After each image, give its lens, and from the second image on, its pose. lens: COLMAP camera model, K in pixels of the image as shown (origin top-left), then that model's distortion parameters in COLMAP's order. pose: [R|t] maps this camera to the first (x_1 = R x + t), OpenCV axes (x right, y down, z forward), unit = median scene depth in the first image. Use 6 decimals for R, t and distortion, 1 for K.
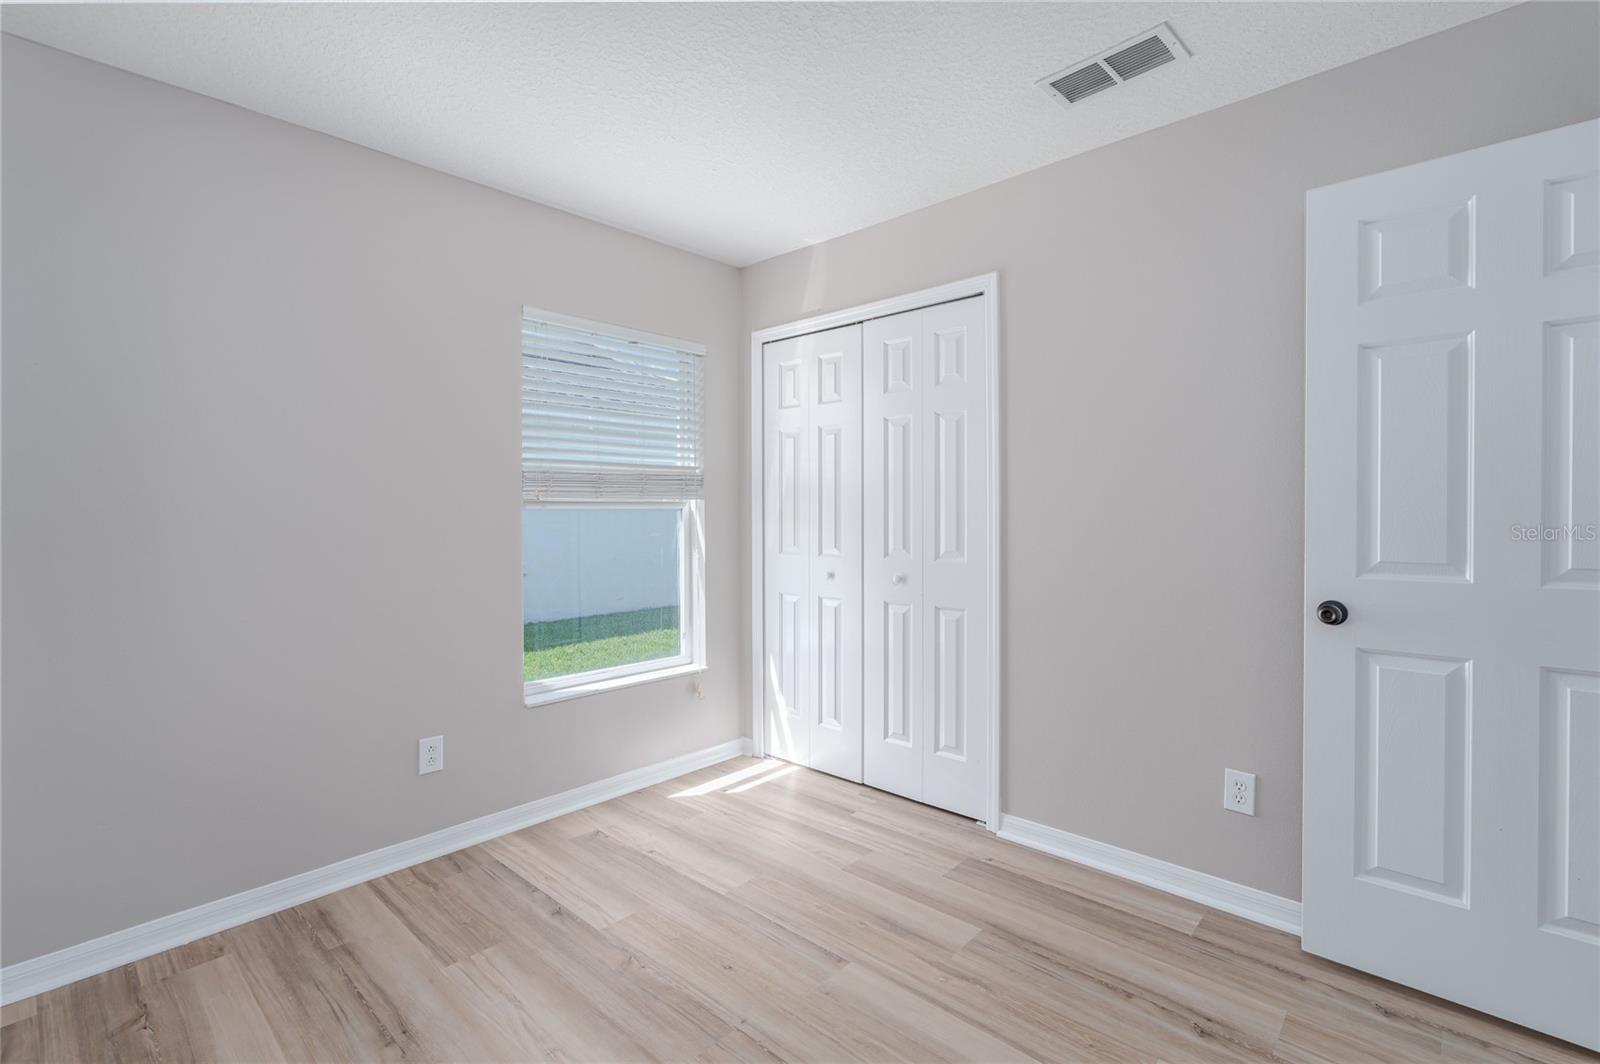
lens RADIAL K [[734.9, 0, 800.4], [0, 734.9, 525.4], [0, 0, 1]] dist [-0.004891, 0.000425]
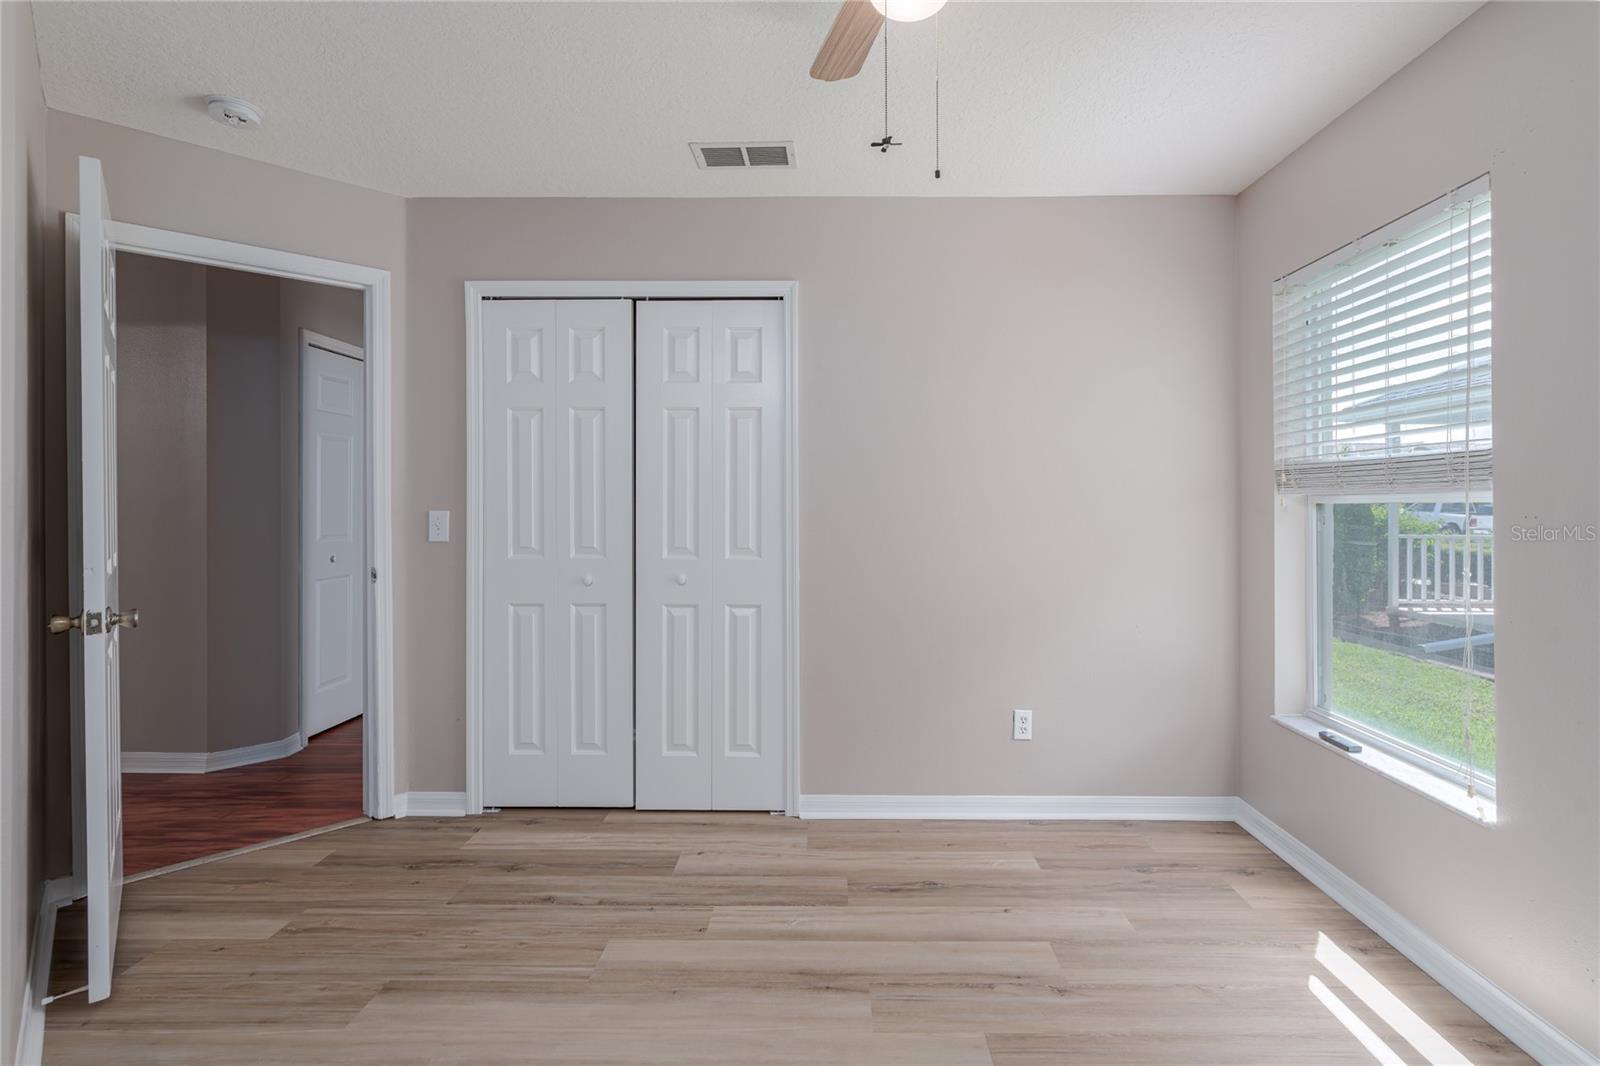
lens RADIAL K [[734.9, 0, 805.2], [0, 734.9, 527.6], [0, 0, 1]] dist [-0.004891, 0.000425]
pose [[-0.752015, 0.002393, -0.659142, 1.112680], [-0.009228, 0.999857, 0.014159, -0.030747], [0.659081, 0.016730, -0.751886, 1.926152]]
